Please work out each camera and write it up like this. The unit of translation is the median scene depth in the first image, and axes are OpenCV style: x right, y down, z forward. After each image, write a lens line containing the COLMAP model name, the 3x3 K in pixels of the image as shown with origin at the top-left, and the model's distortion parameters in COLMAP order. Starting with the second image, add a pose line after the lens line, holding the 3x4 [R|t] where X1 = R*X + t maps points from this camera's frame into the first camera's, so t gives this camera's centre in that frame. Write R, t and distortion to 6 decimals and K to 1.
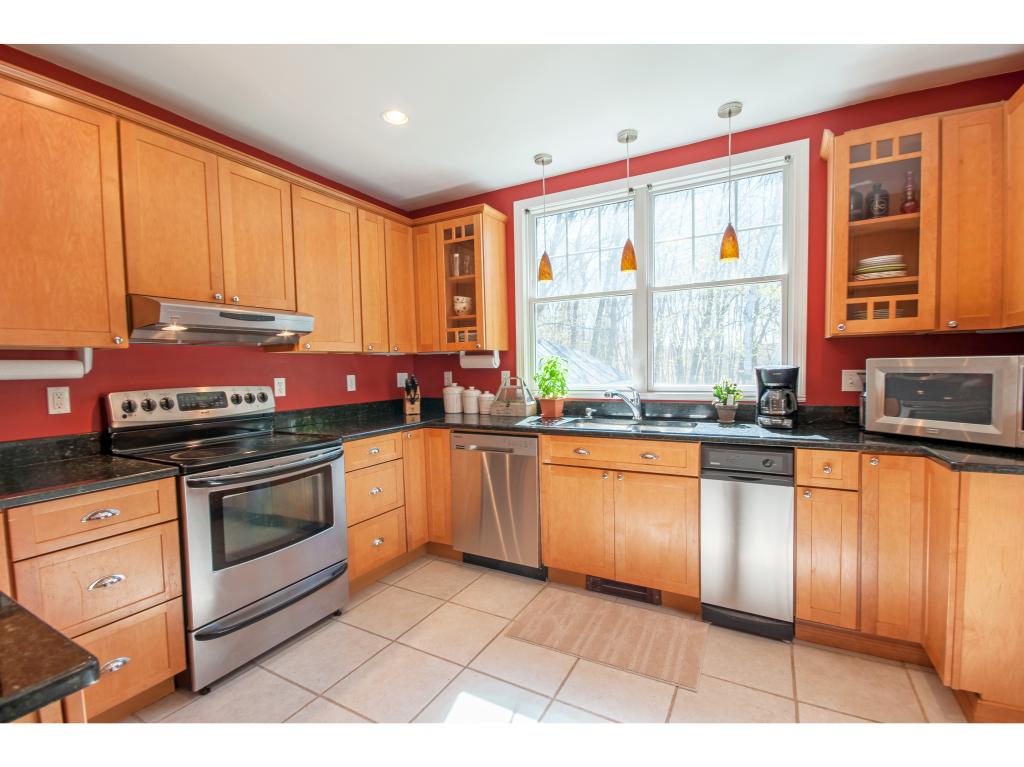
lens RADIAL K [[451.7, 0, 516.4], [0, 451.7, 386.8], [0, 0, 1]] dist [0.017257, -0.017184]
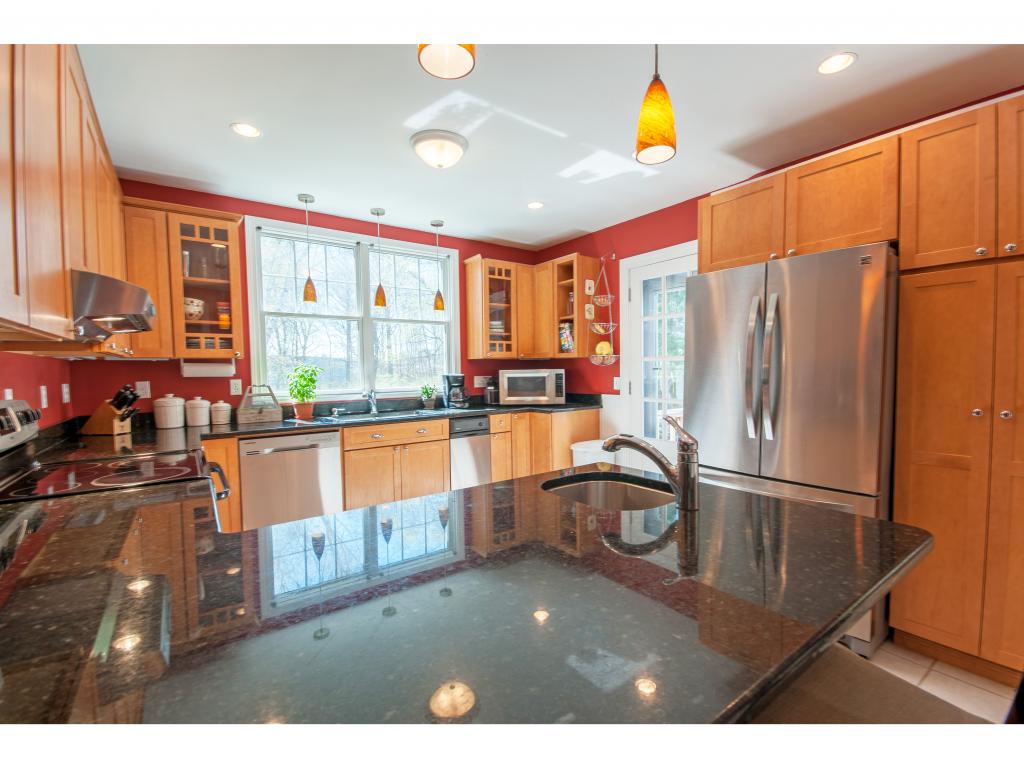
lens RADIAL K [[451.7, 0, 516.4], [0, 451.7, 387.3], [0, 0, 1]] dist [0.017257, -0.017184]
pose [[0.435874, -0.021301, 0.899756, -0.858454], [0.050058, 0.998746, -0.000605, 0.017338], [-0.898615, 0.045304, 0.436394, 0.019423]]
